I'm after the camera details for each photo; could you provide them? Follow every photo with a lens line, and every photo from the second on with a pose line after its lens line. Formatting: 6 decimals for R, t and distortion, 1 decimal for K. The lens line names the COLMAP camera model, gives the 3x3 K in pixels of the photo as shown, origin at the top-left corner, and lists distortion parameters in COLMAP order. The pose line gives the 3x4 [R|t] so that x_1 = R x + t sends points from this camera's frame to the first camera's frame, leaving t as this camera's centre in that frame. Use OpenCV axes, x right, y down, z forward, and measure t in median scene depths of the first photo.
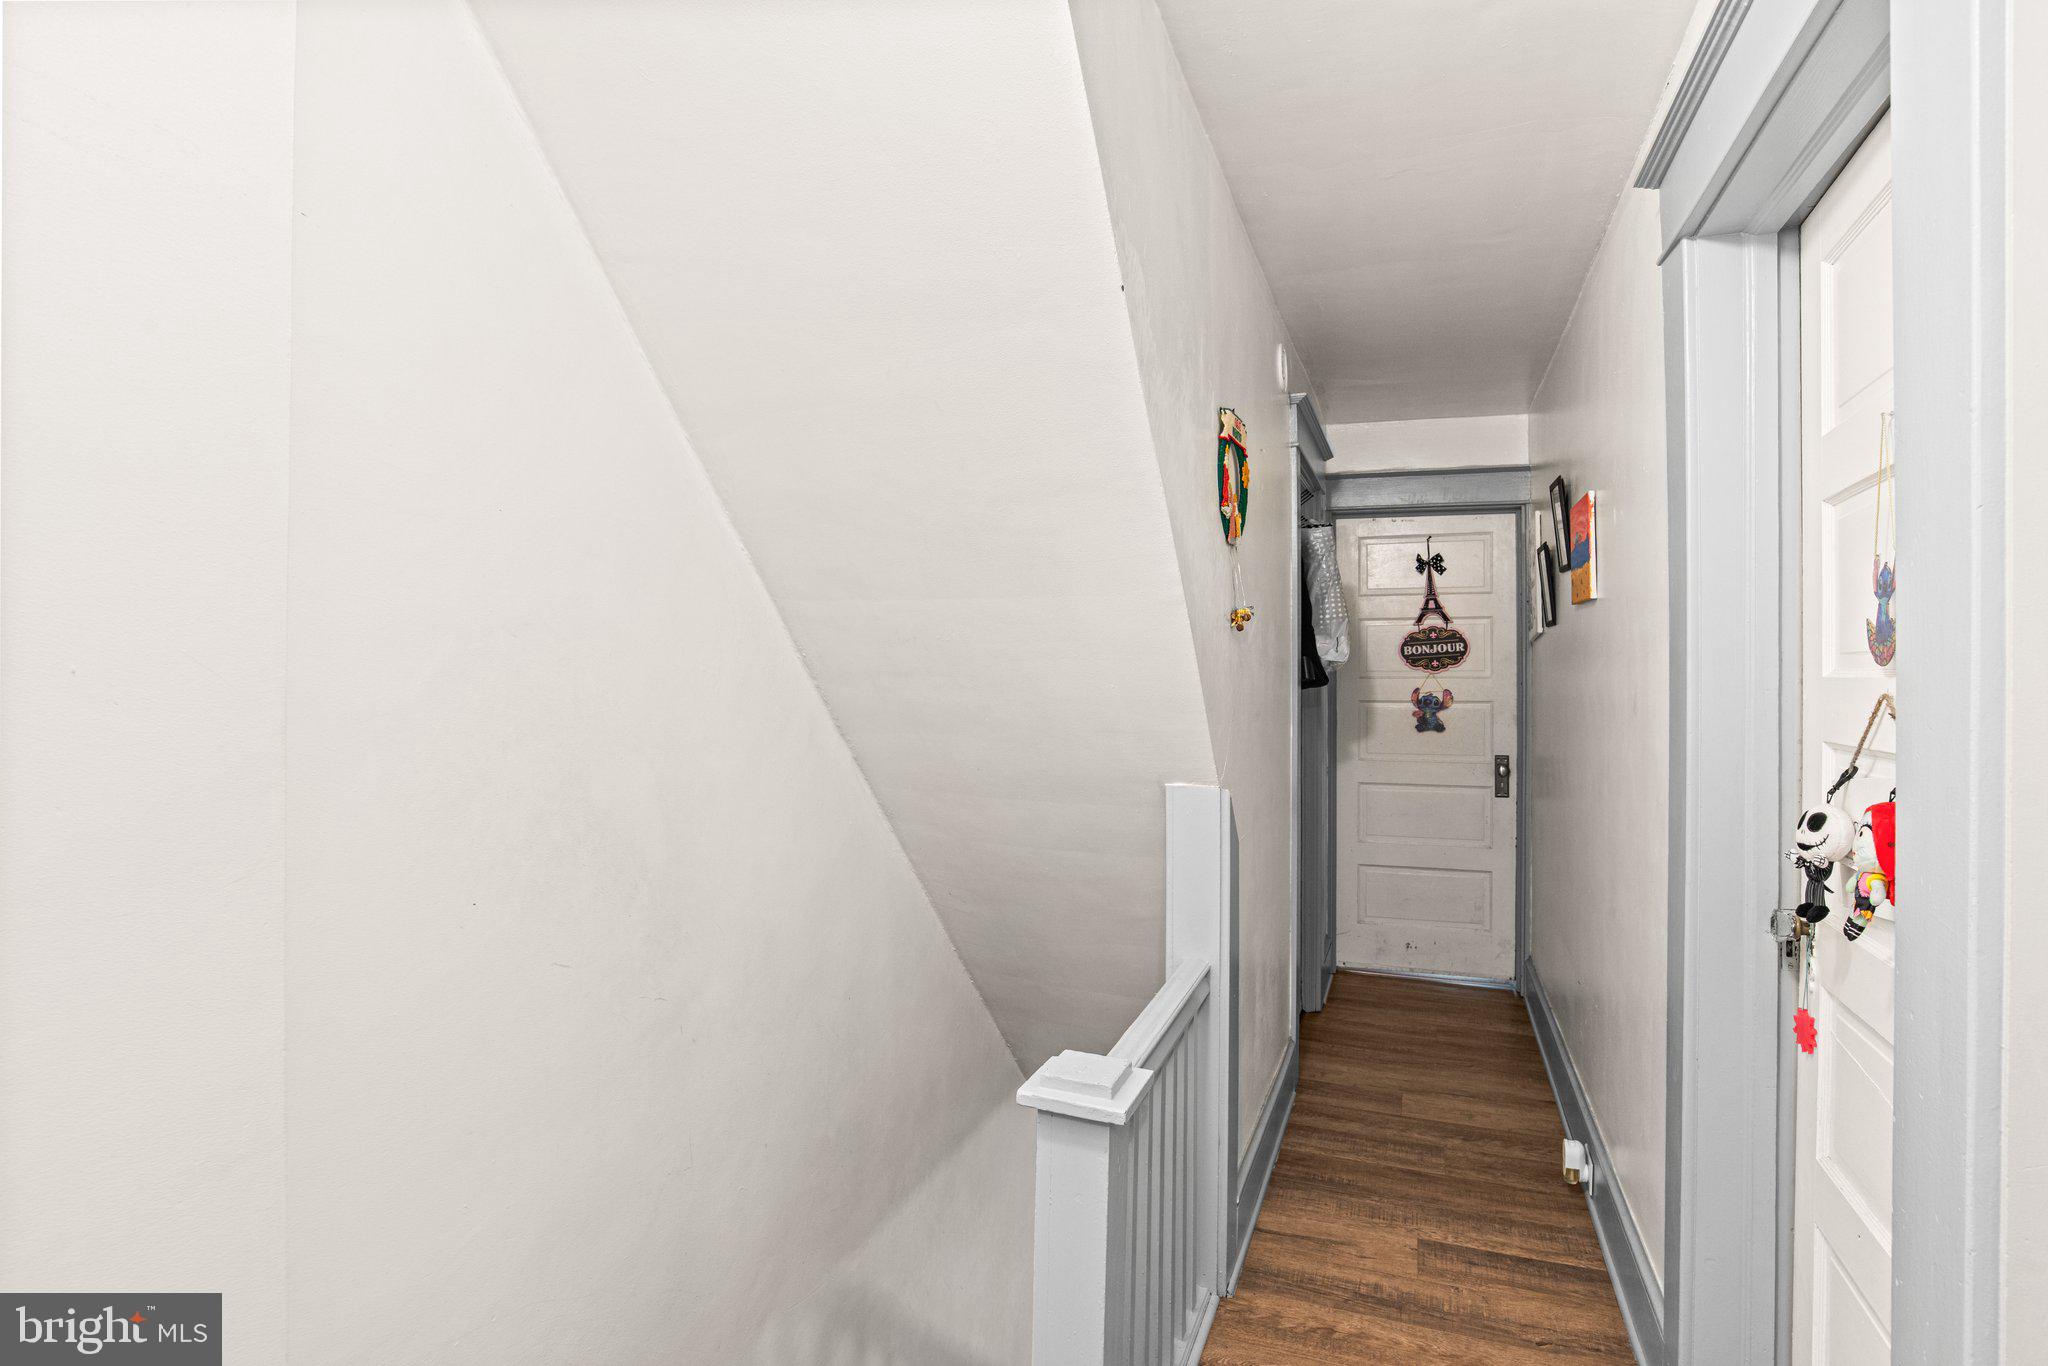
lens RADIAL K [[1049.8, 0, 1037.5], [0, 1049.8, 670.5], [0, 0, 1]] dist [-0.045822, 0.010538]
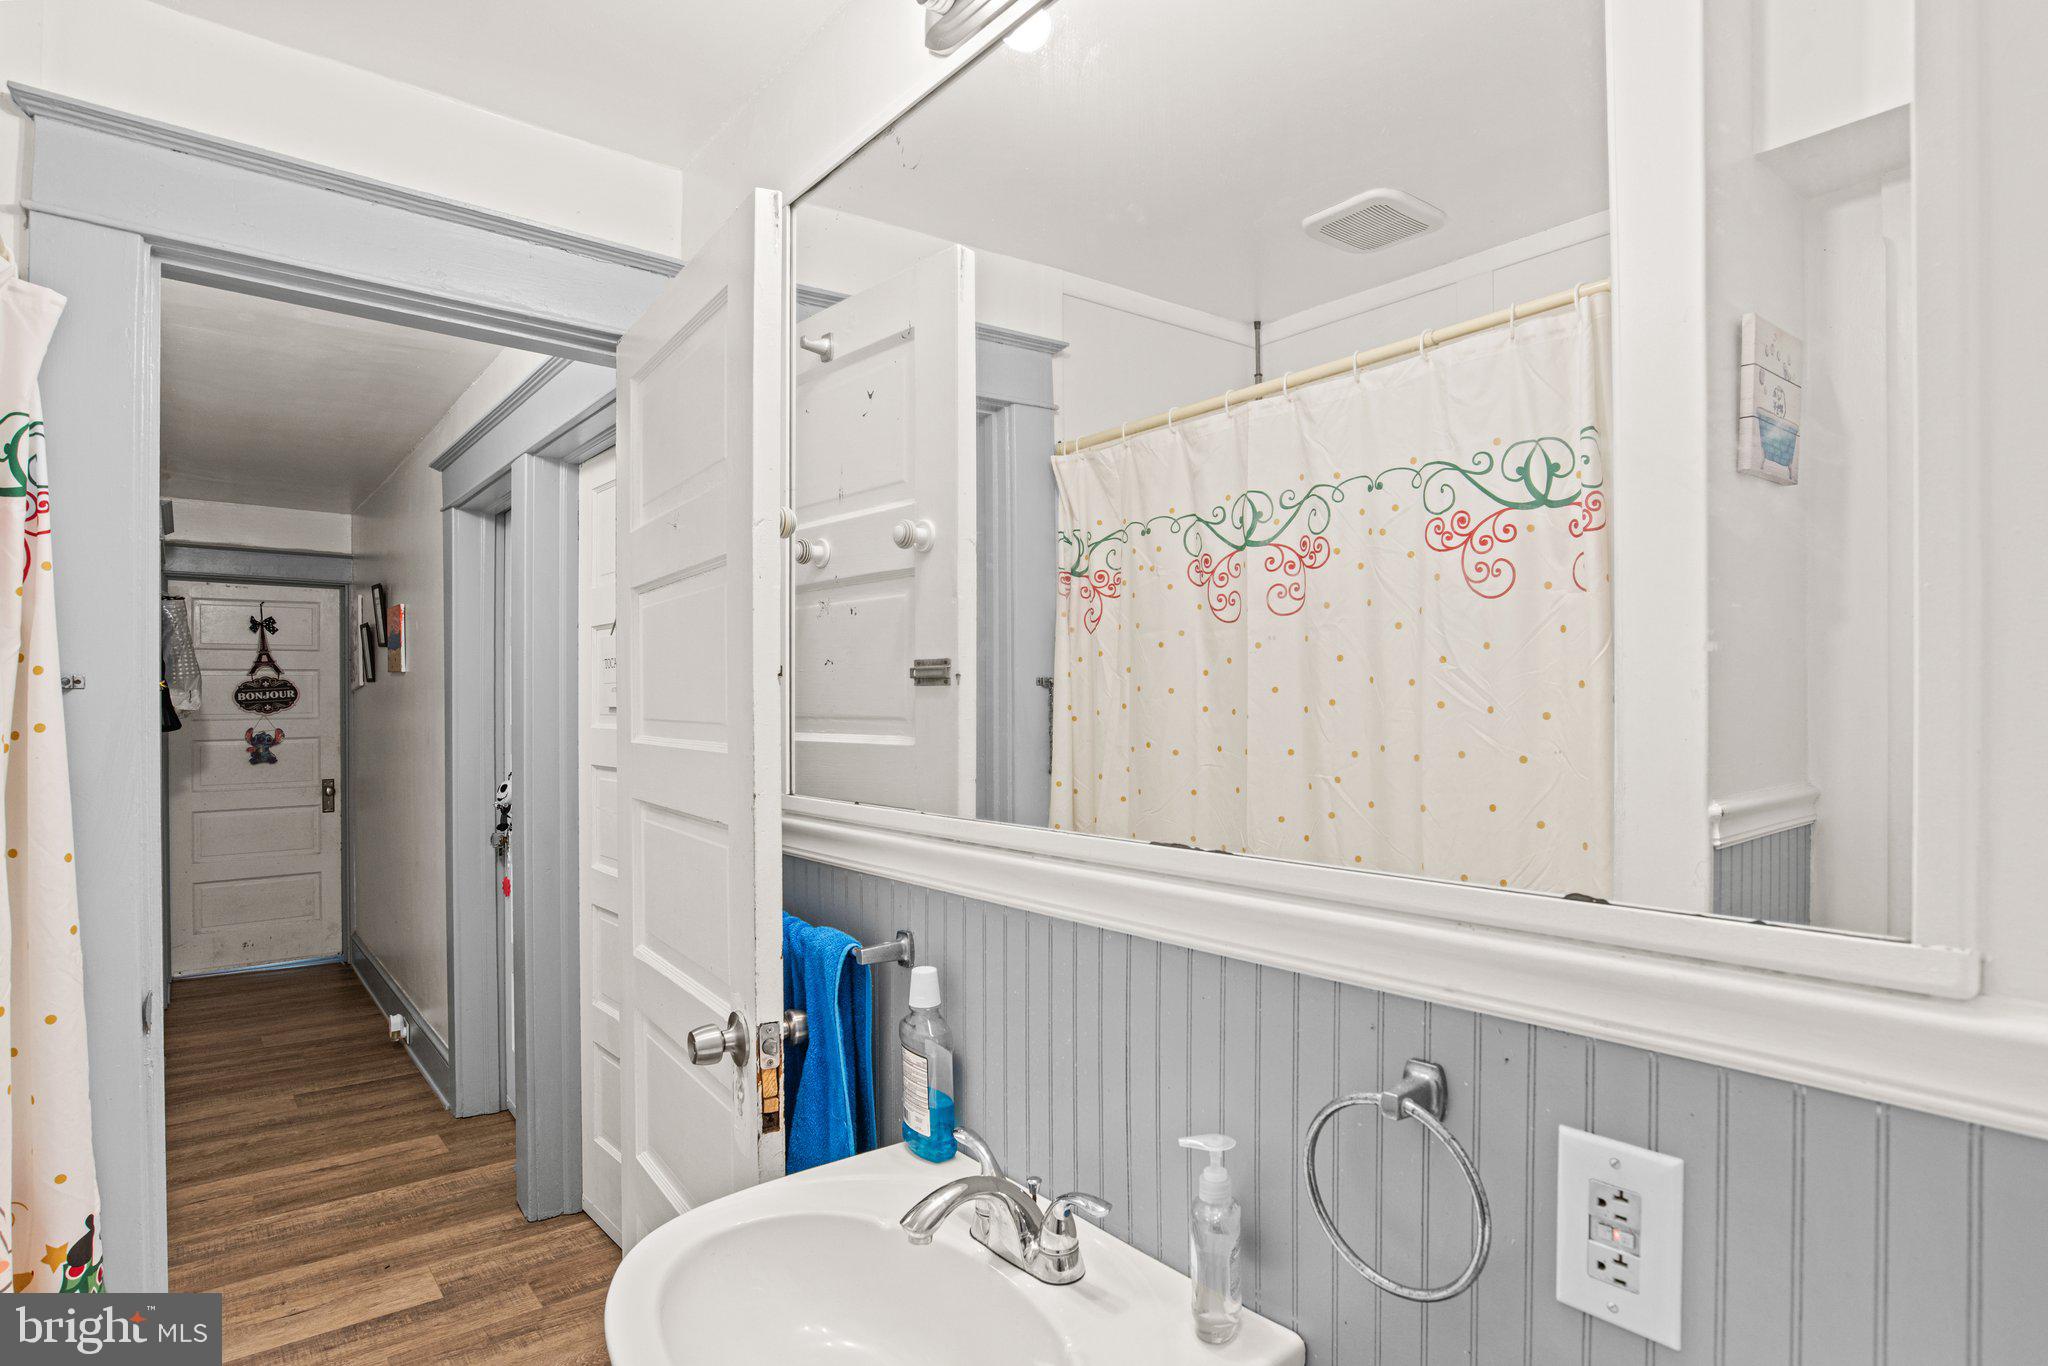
lens RADIAL K [[1049.8, 0, 1045.3], [0, 1049.8, 689.1], [0, 0, 1]] dist [-0.045822, 0.010538]
pose [[0.496275, 0.001326, 0.868165, -0.211572], [0.004302, 0.999983, -0.003986, -0.019957], [-0.868155, 0.005713, 0.496260, -0.387619]]
